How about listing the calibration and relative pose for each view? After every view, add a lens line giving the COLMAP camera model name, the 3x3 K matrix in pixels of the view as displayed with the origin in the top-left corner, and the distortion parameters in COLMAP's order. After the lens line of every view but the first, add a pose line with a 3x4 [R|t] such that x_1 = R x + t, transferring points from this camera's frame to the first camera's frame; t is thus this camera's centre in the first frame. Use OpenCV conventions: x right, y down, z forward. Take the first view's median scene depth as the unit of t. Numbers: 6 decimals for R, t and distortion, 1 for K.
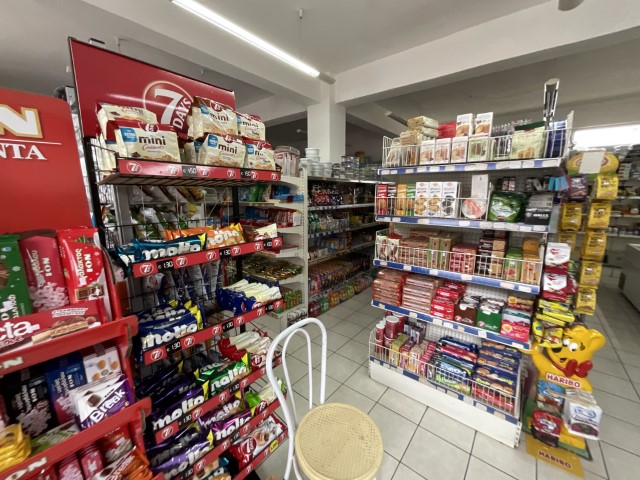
lens RADIAL K [[255.6, 0, 320.0], [0, 255.6, 240.0], [0, 0, 1]] dist [-0.008340, 0.000021]
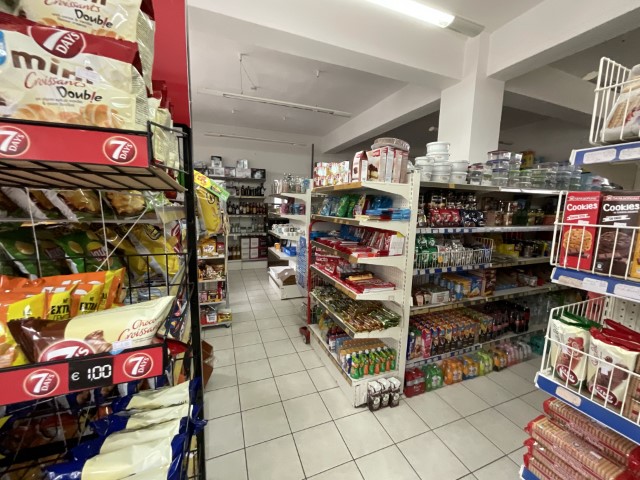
lens RADIAL K [[255.6, 0, 320.0], [0, 255.6, 240.0], [0, 0, 1]] dist [-0.008340, 0.000021]
pose [[0.868692, 0.086758, -0.487696, 0.053788], [-0.109716, 0.993788, -0.018640, -0.054044], [0.483049, 0.069701, 0.872815, 0.280294]]
